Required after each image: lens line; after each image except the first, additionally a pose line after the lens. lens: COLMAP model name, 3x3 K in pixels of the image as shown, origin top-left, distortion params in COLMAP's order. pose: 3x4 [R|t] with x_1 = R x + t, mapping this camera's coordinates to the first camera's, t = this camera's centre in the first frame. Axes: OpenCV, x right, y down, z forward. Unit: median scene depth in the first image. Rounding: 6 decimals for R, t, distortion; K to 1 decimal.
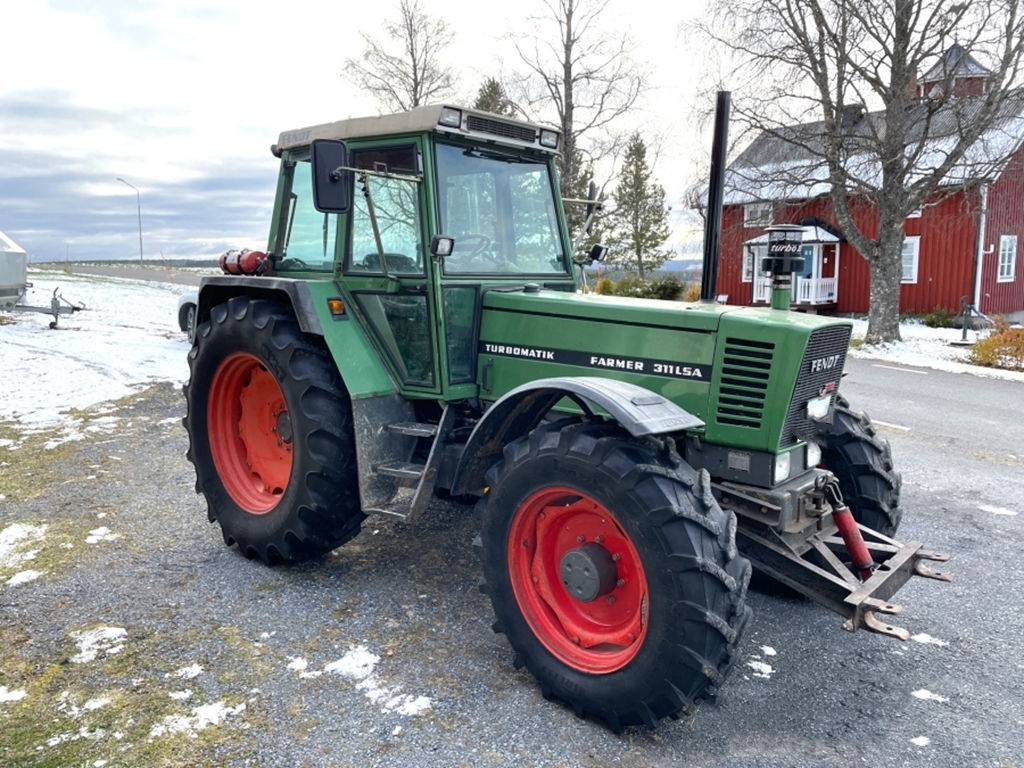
lens RADIAL K [[767.9, 0, 512.5], [0, 767.9, 377.3], [0, 0, 1]] dist [0.097793, -0.123438]
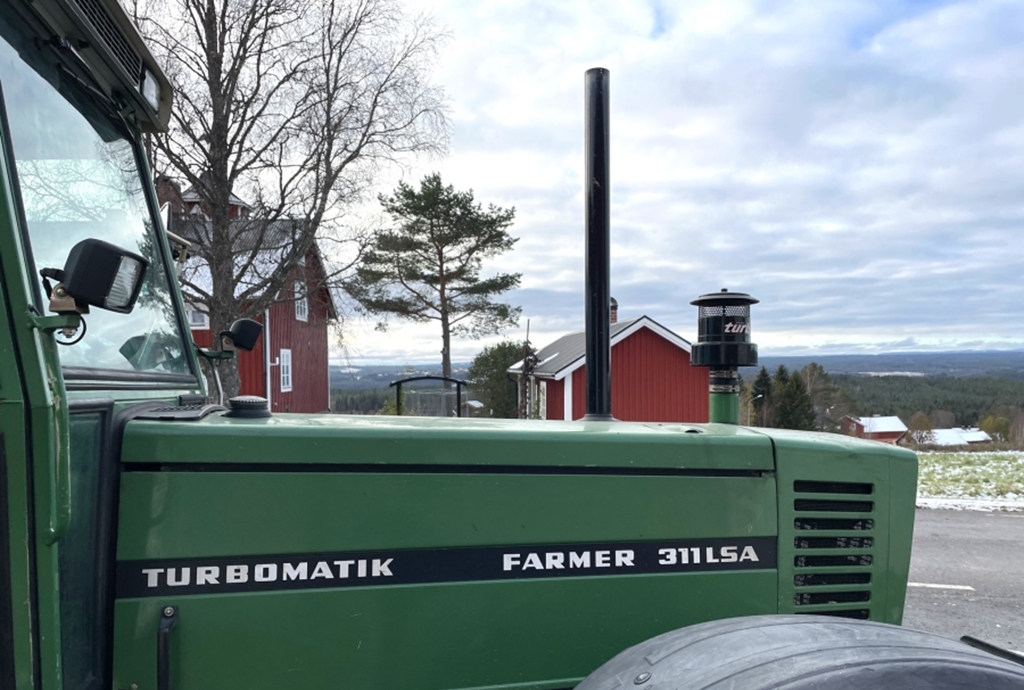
lens RADIAL K [[768.8, 0, 510.4], [0, 768.8, 378.9], [0, 0, 1]] dist [0.094438, -0.117159]
pose [[0.606052, -0.009807, 0.795365, -0.214965], [0.122877, 0.989075, -0.081435, -0.078255], [-0.785877, 0.147086, 0.600636, 0.624251]]
